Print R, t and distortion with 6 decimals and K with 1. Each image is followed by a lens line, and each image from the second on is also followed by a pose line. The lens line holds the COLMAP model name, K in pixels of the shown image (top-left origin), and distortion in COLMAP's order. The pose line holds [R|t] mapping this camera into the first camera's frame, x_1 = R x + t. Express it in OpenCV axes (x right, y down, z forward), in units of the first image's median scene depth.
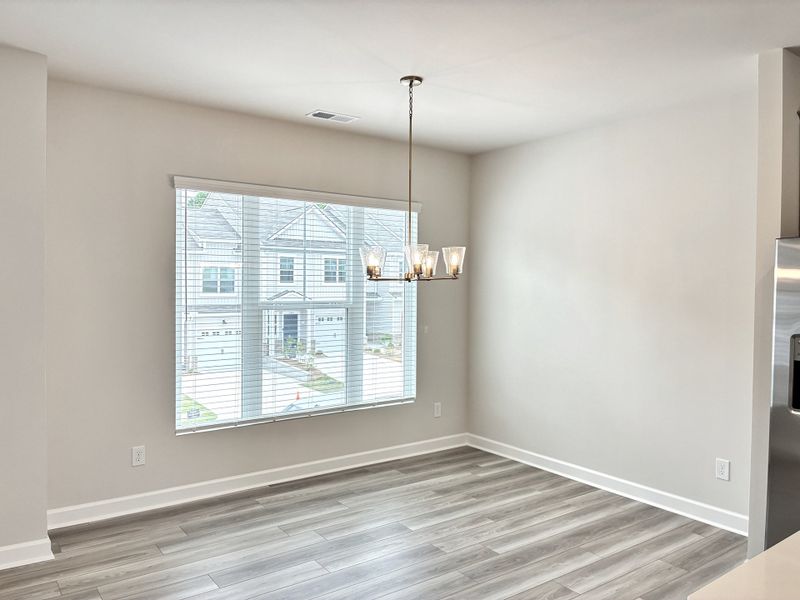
lens RADIAL K [[608.6, 0, 402.5], [0, 608.6, 297.3], [0, 0, 1]] dist [0.048885, -0.062314]
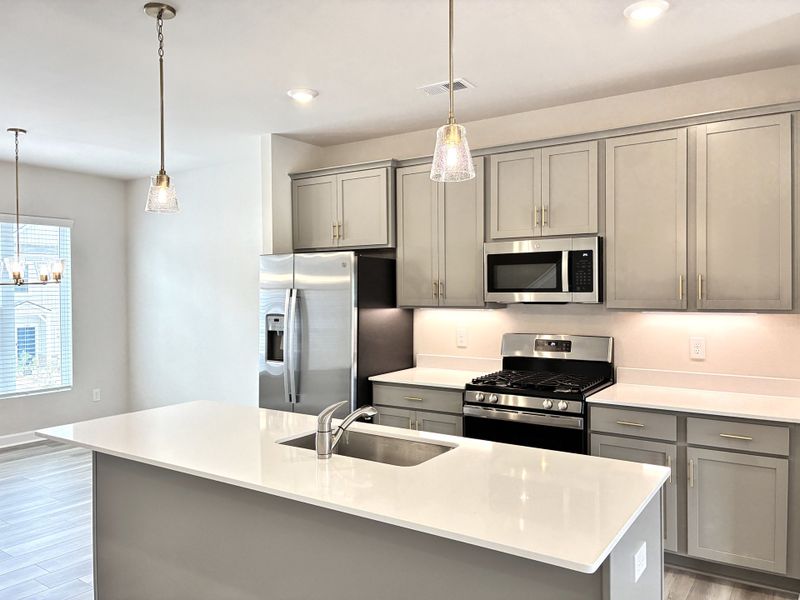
lens RADIAL K [[608.6, 0, 402.5], [0, 608.6, 297.3], [0, 0, 1]] dist [0.048885, -0.062314]
pose [[0.940586, -0.019131, 0.339016, 0.257952], [0.022997, 0.999708, -0.007390, 0.021067], [-0.338776, 0.014747, 0.940751, -0.385849]]
